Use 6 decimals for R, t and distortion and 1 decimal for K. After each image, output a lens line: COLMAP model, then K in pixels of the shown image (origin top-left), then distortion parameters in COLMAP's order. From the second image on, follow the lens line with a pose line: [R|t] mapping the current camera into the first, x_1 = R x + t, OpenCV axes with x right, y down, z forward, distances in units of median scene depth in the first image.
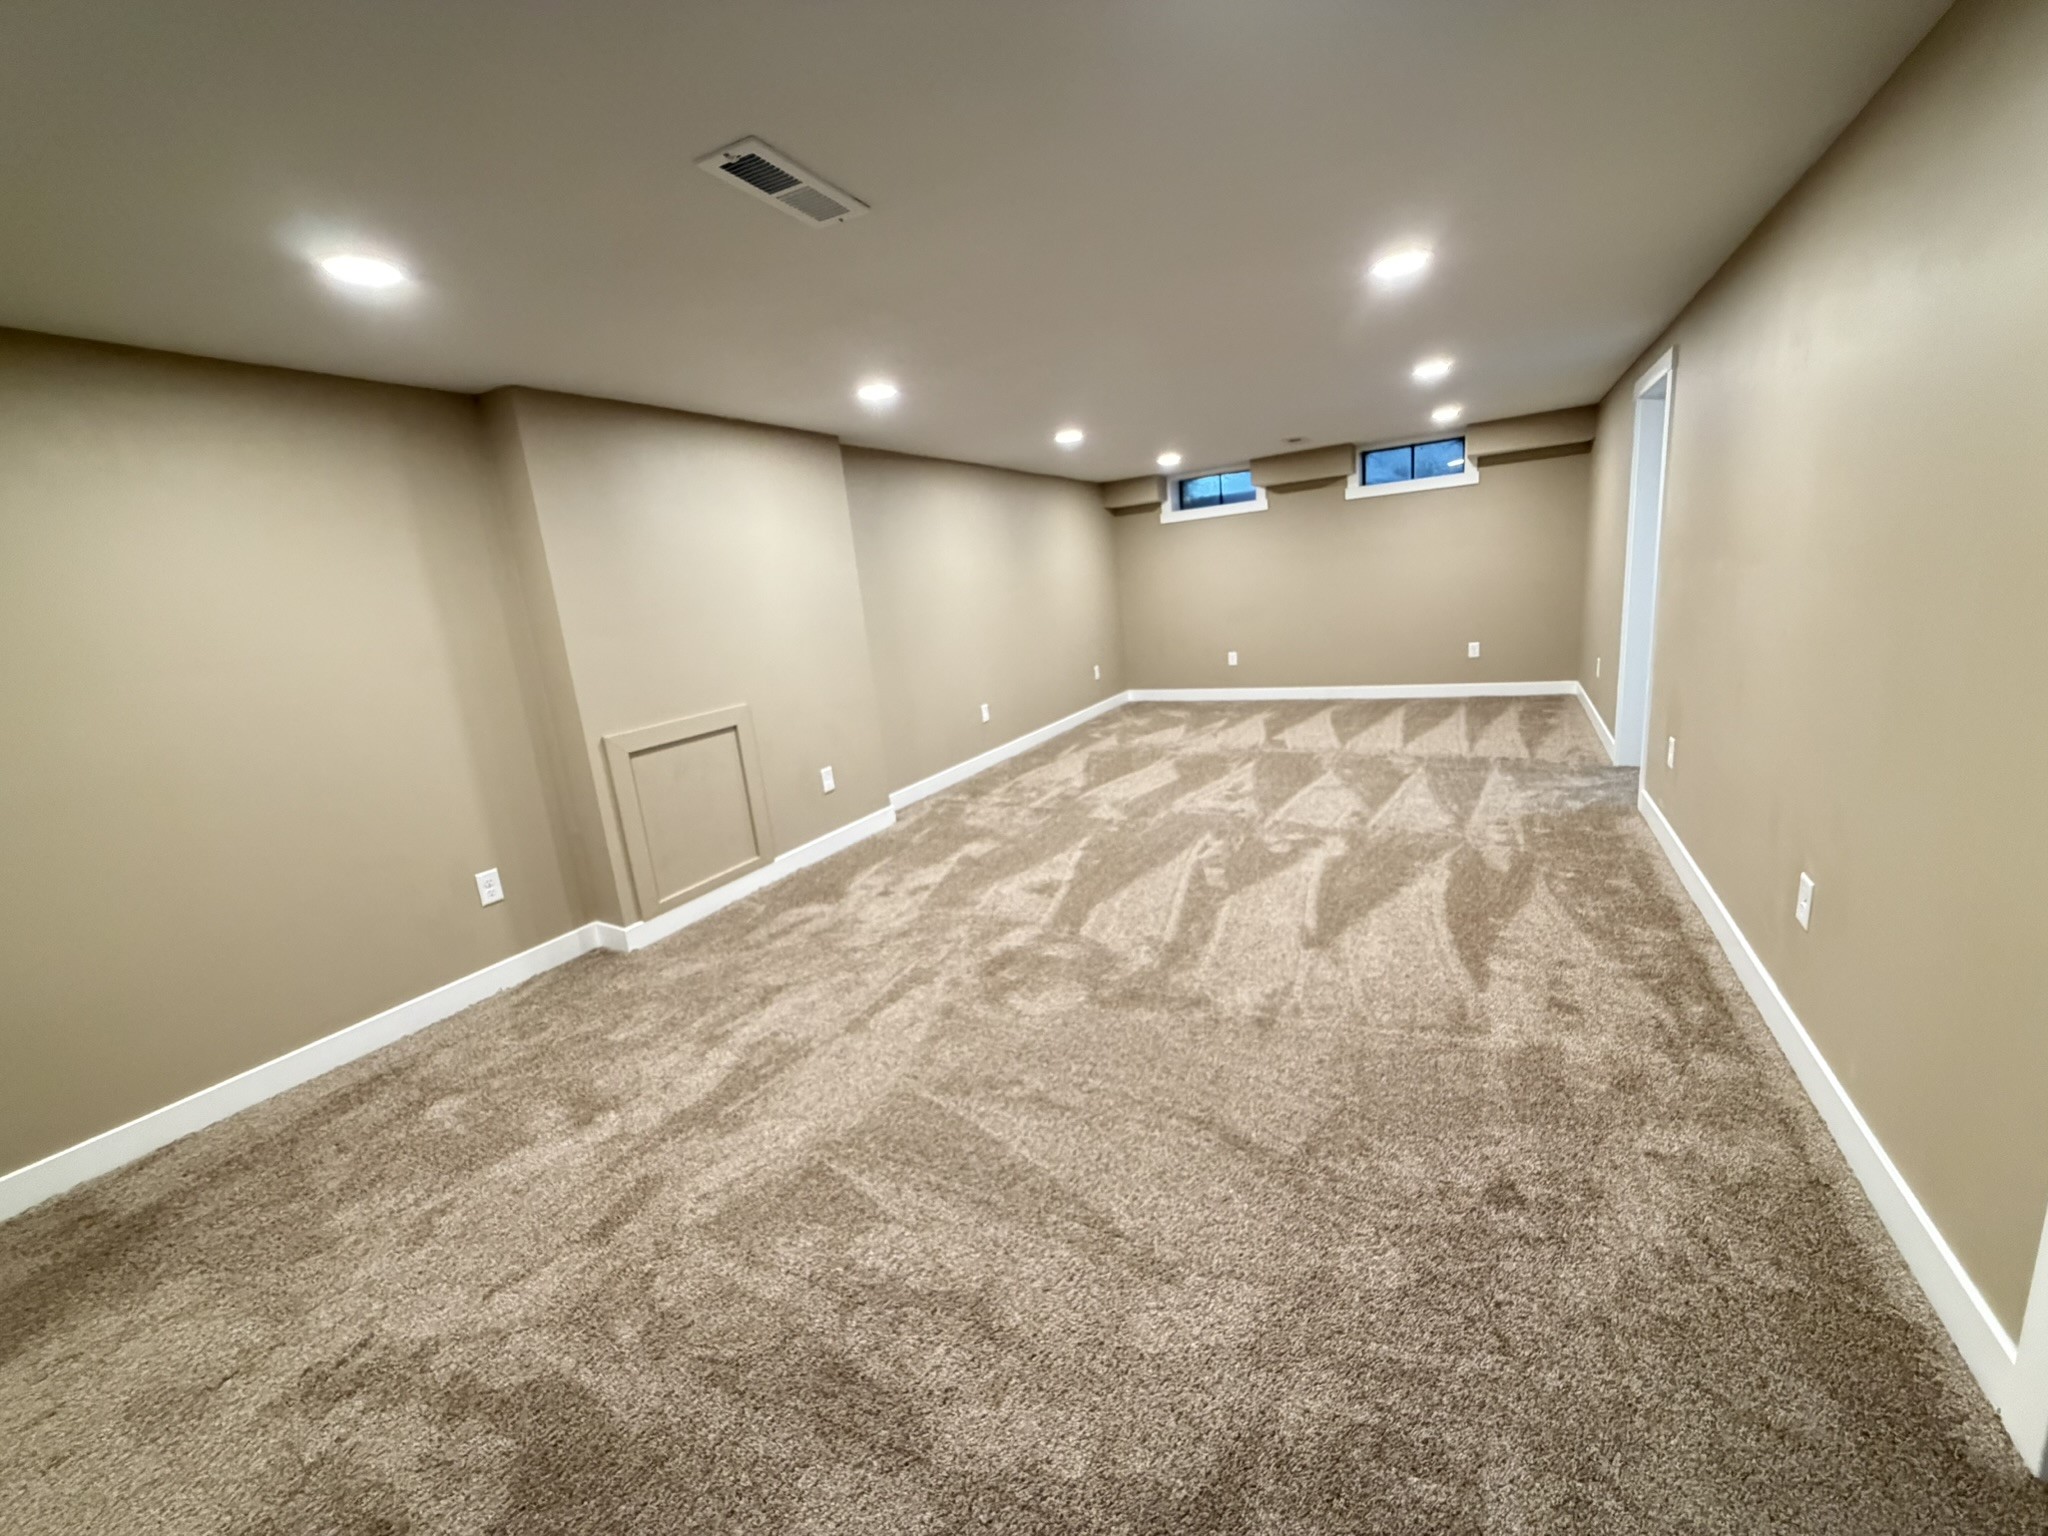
lens RADIAL K [[815.1, 0, 1019.2], [0, 815.1, 767.4], [0, 0, 1]] dist [0.000694, 0.000178]
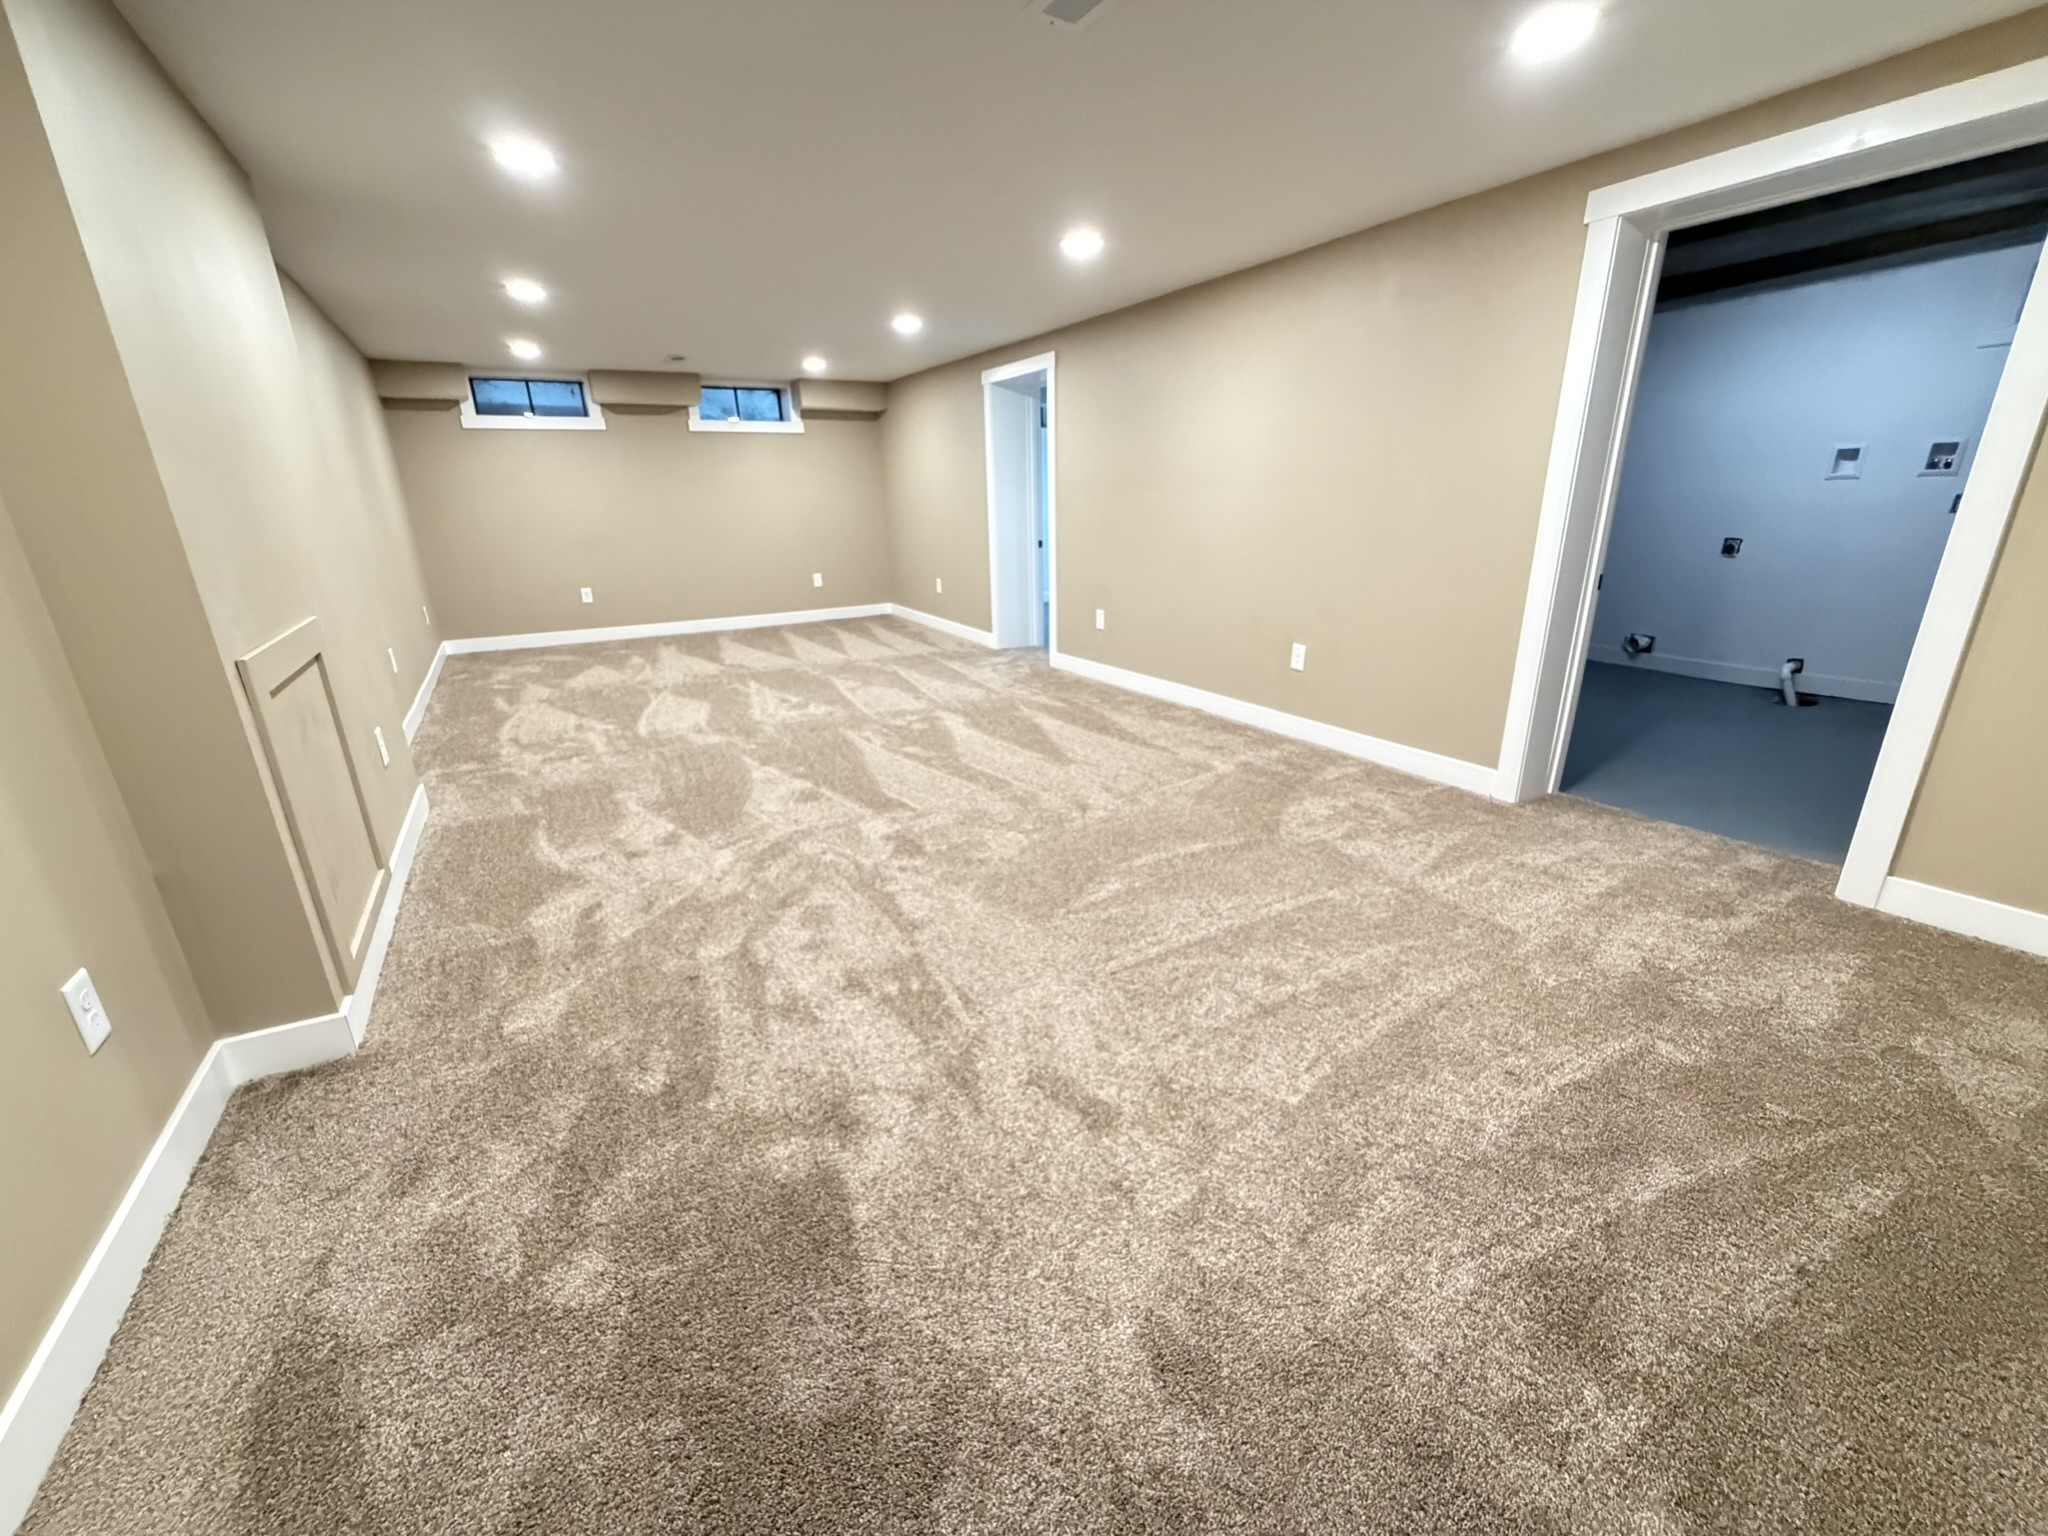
lens RADIAL K [[815.1, 0, 1019.2], [0, 815.1, 767.4], [0, 0, 1]] dist [0.000694, 0.000178]
pose [[0.516716, -0.191160, 0.834544, -0.629855], [0.161911, 0.978984, 0.123997, 0.040209], [-0.840708, 0.071050, 0.536807, 0.296807]]
